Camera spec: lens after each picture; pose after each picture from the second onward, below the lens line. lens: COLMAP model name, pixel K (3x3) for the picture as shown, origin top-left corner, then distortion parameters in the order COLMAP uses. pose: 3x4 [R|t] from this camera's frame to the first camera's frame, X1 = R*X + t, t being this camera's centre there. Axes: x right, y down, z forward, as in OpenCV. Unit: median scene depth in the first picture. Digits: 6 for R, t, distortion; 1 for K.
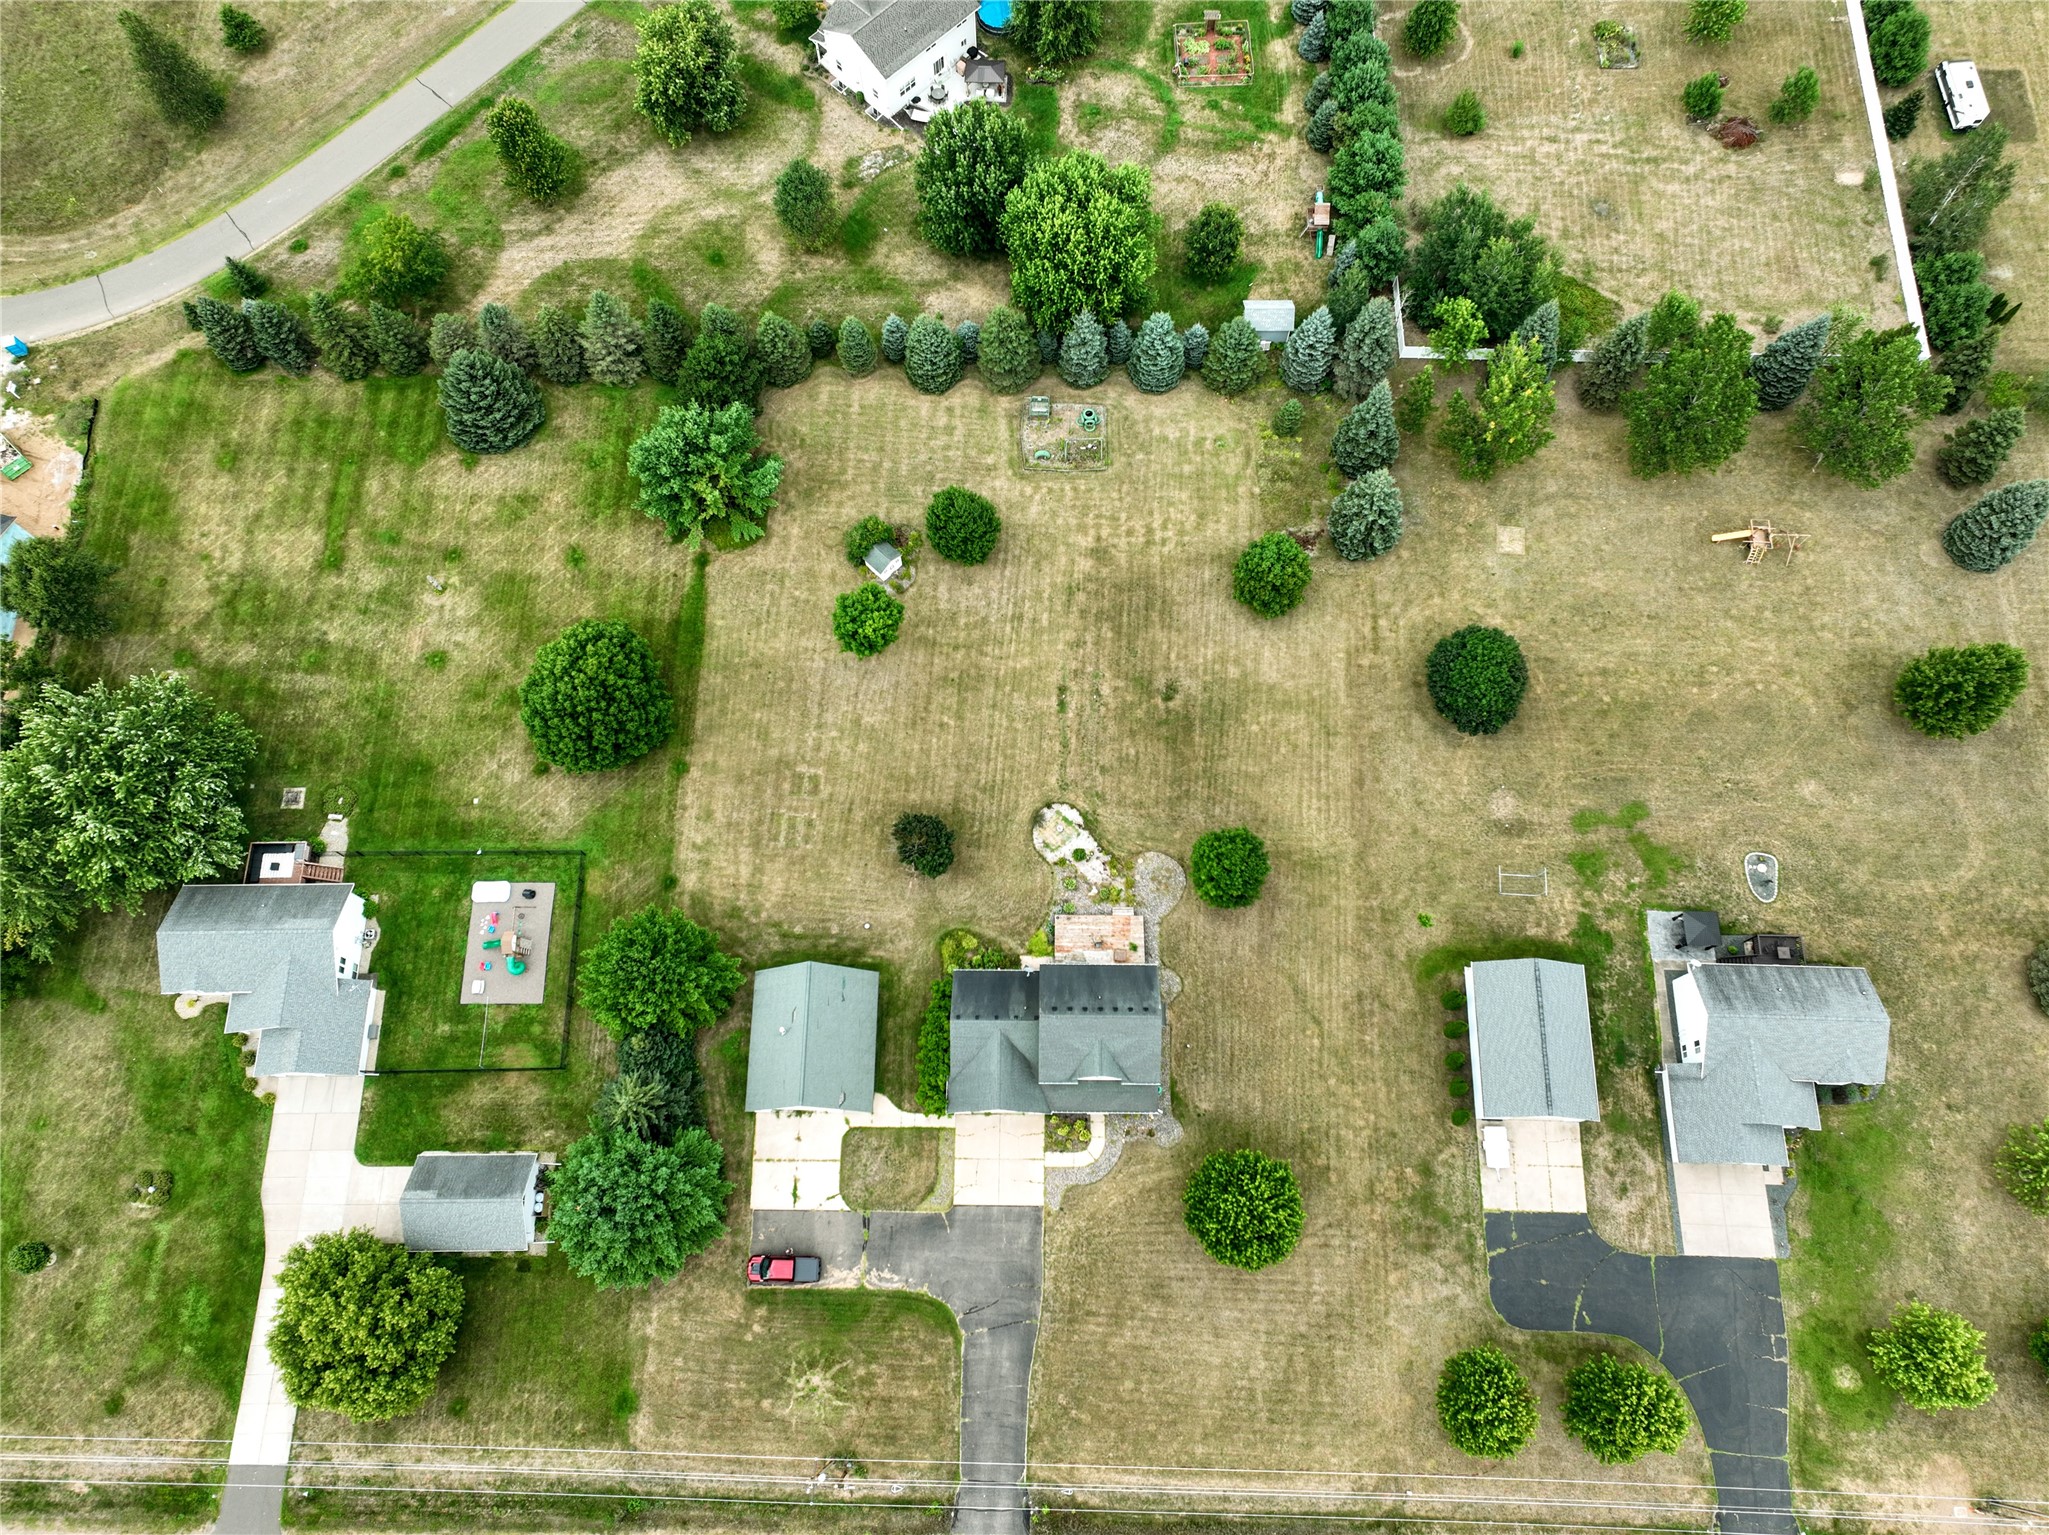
lens RADIAL K [[1437.0, 0, 1032.5], [0, 1437.0, 768.6], [0, 0, 1]] dist [0.000914, 0.015519]
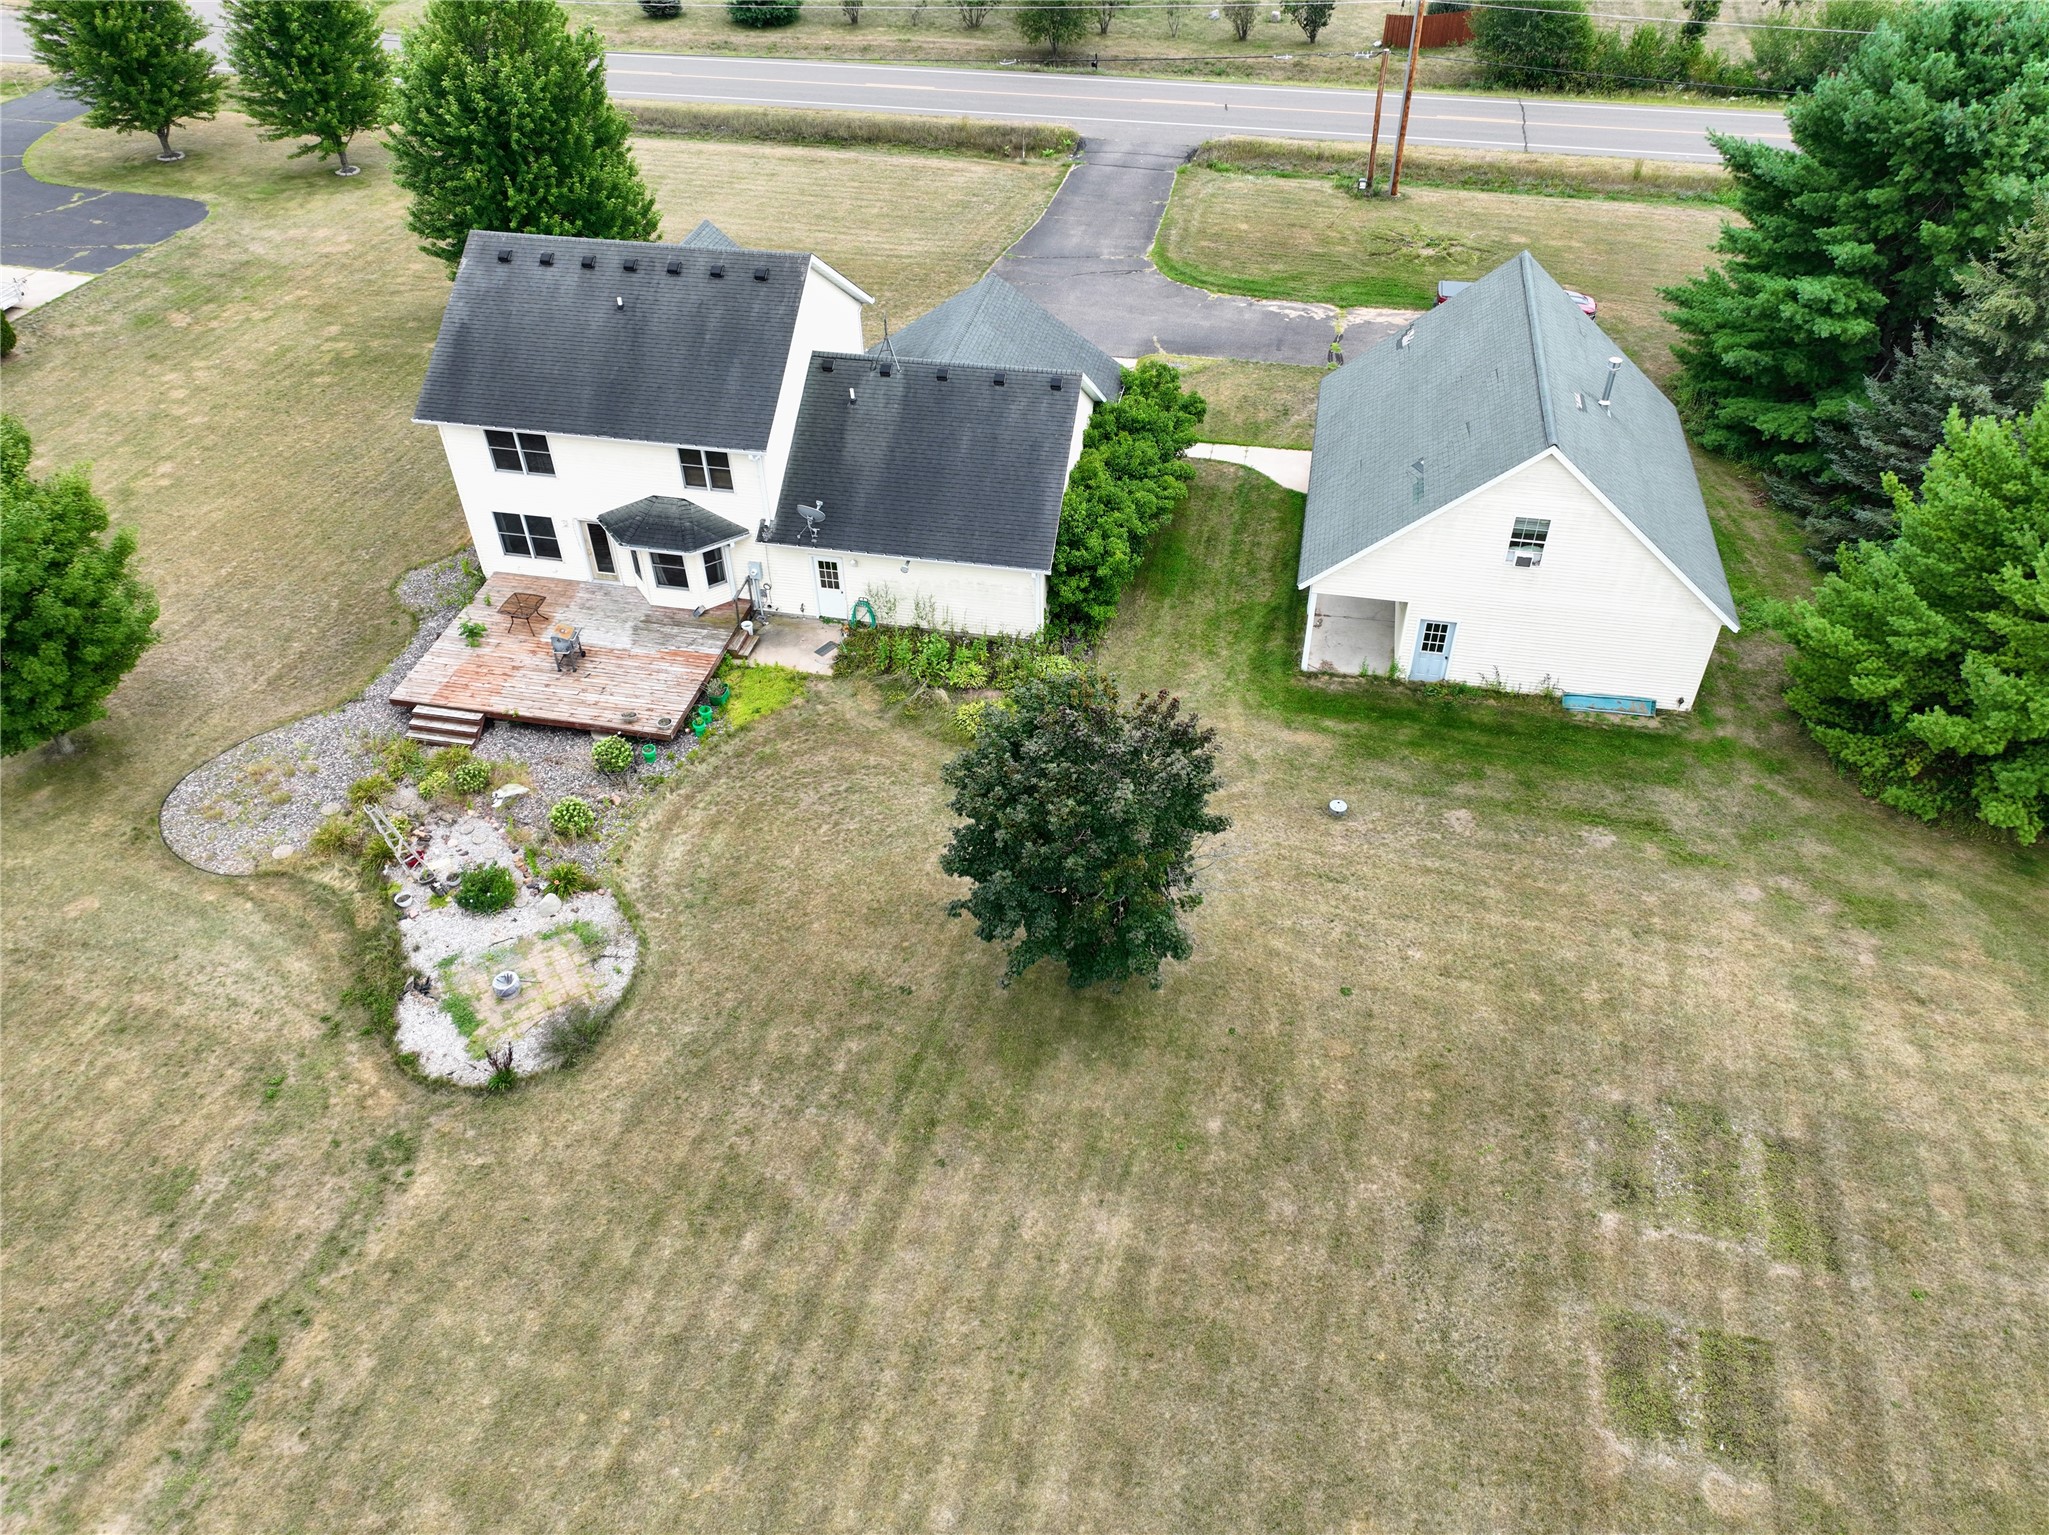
lens RADIAL K [[1437.0, 0, 1027.0], [0, 1437.0, 768.7], [0, 0, 1]] dist [0.000914, 0.015519]
pose [[-0.980896, -0.112166, 0.158939, -0.101637], [0.188902, -0.354062, 0.915946, -0.150693], [-0.046464, 0.928471, 0.368486, 0.912673]]
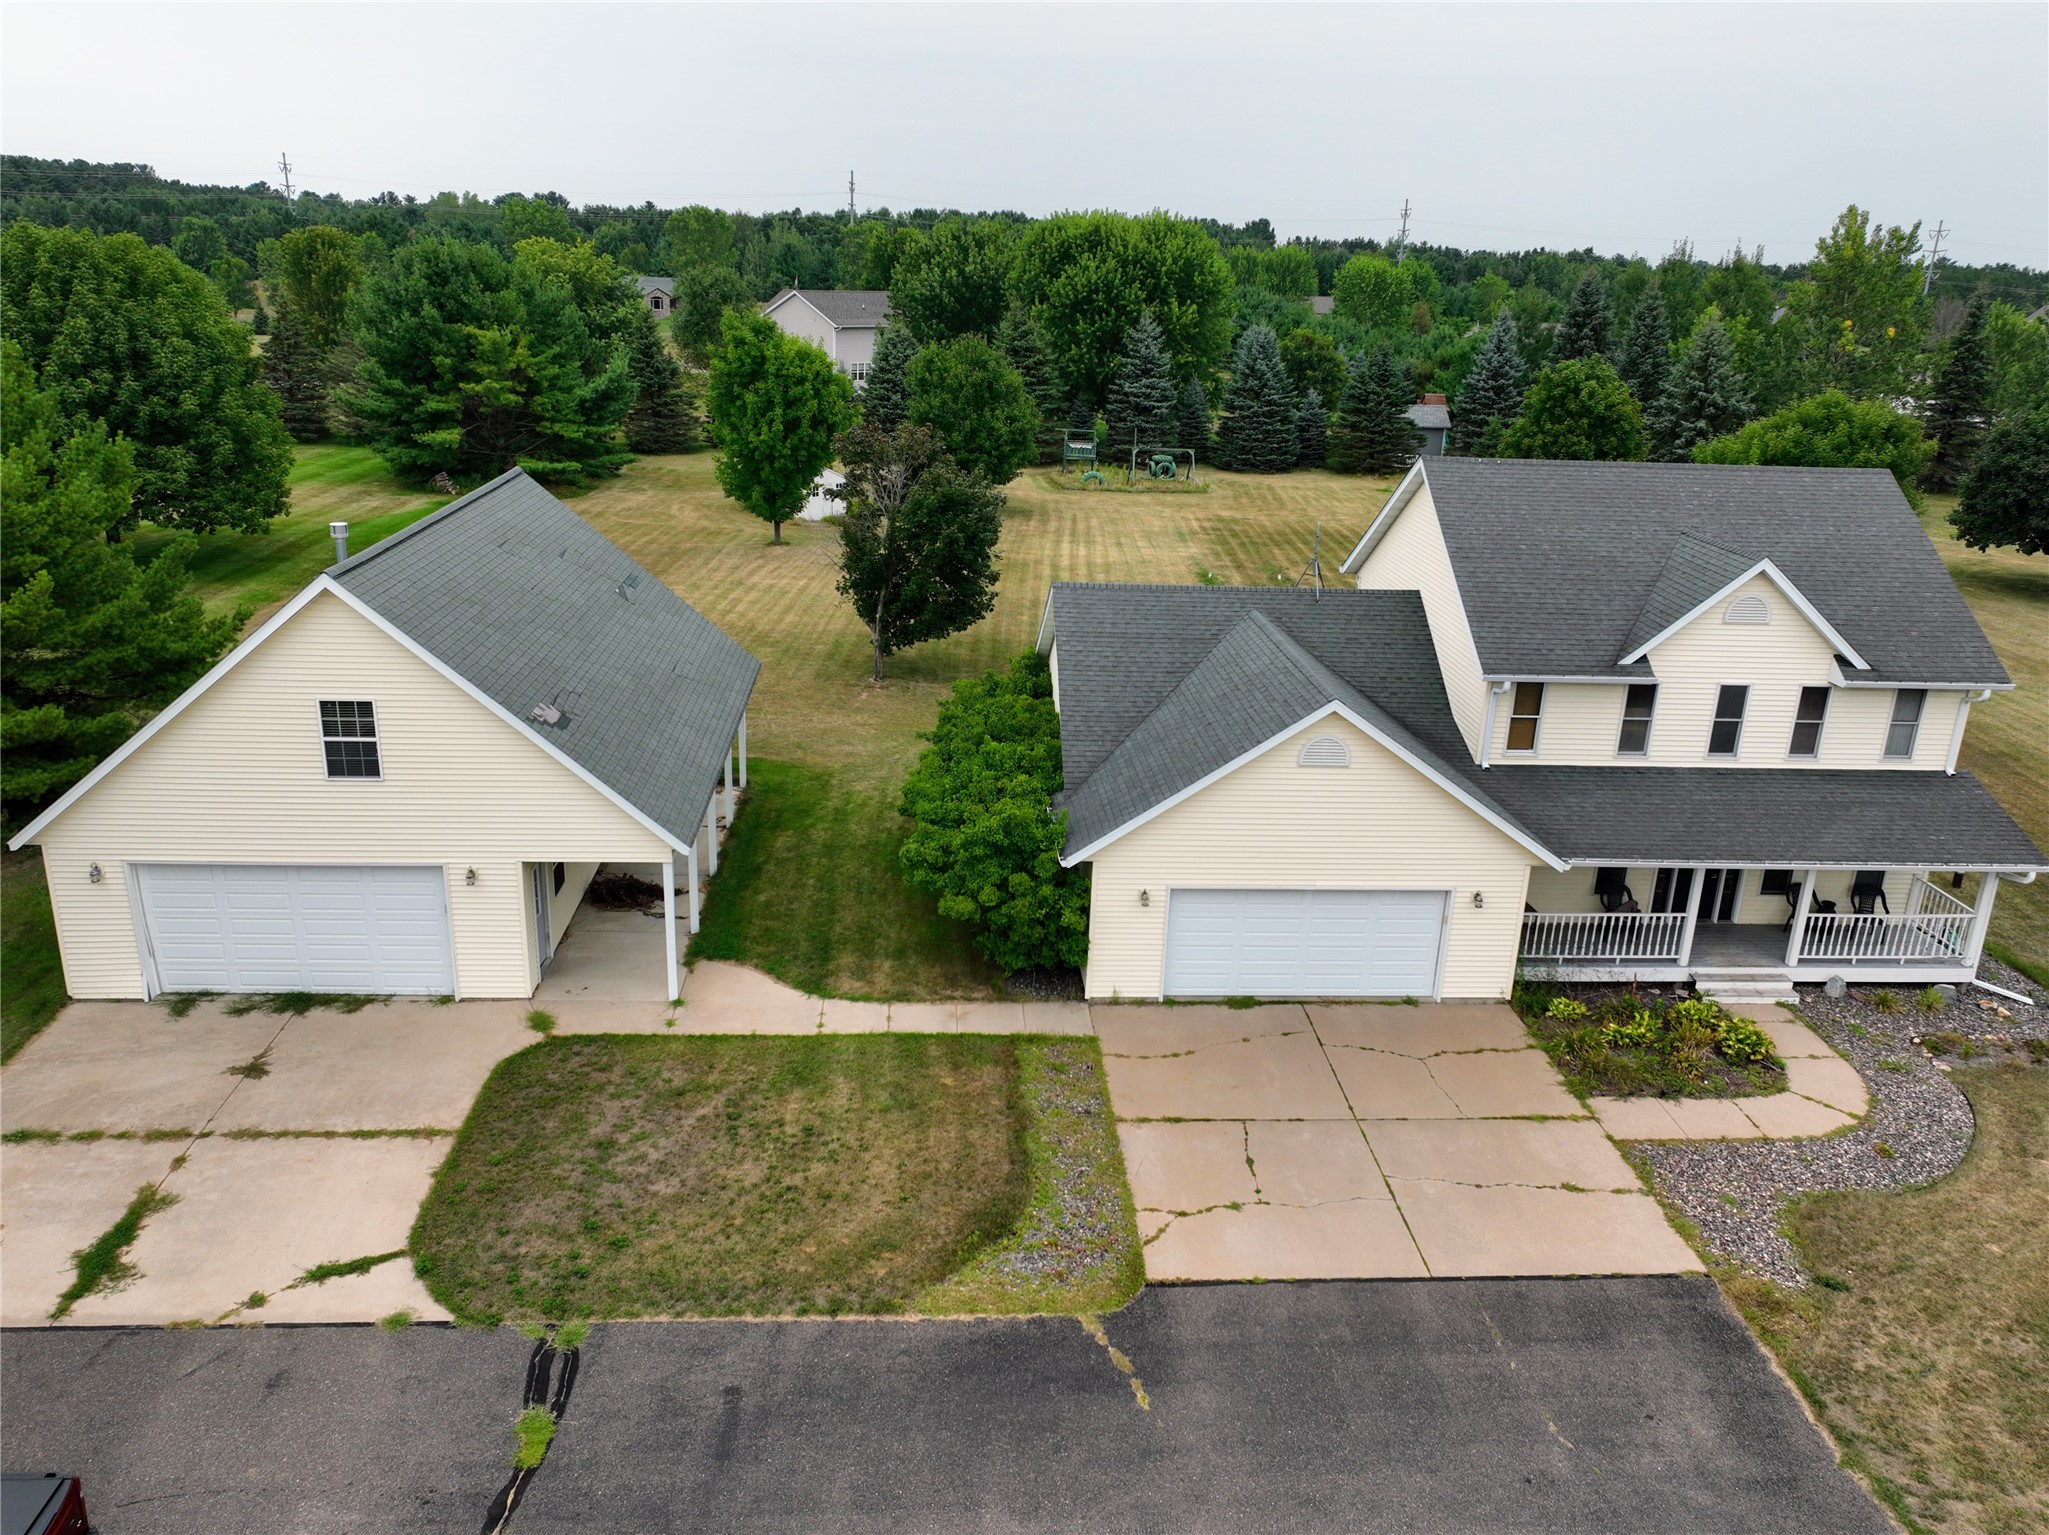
lens RADIAL K [[1525.2, 0, 1030.8], [0, 1525.2, 776.5], [0, 0, 1]] dist [0.001664, 0.012053]
pose [[0.996147, 0.014991, 0.086404, -0.078900], [0.058235, 0.623585, -0.779583, 0.379415], [-0.065567, 0.781612, 0.620310, 0.818034]]
